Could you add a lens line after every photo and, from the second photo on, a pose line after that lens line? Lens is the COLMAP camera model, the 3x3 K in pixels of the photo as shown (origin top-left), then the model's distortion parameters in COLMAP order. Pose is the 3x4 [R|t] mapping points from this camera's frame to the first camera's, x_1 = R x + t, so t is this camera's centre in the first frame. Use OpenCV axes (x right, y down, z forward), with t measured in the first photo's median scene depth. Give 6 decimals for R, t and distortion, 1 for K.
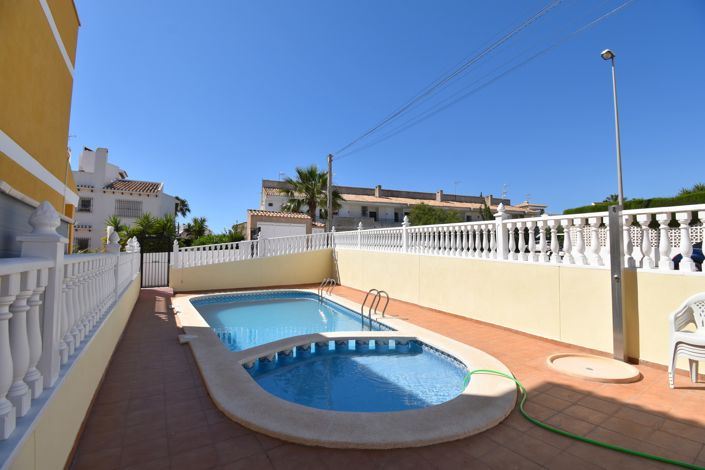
lens RADIAL K [[309.3, 0, 352.5], [0, 309.3, 235.0], [0, 0, 1]] dist [0.021828, -0.027046]
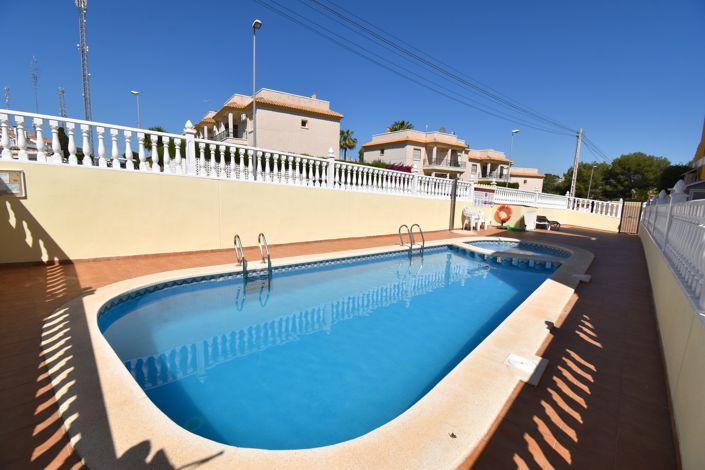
lens RADIAL K [[309.3, 0, 352.5], [0, 309.3, 235.0], [0, 0, 1]] dist [0.021828, -0.027046]
pose [[-0.091670, -0.192486, 0.977009, -0.776468], [-0.124244, 0.975684, 0.180568, 0.015618], [-0.988008, -0.104835, -0.113356, 0.915900]]
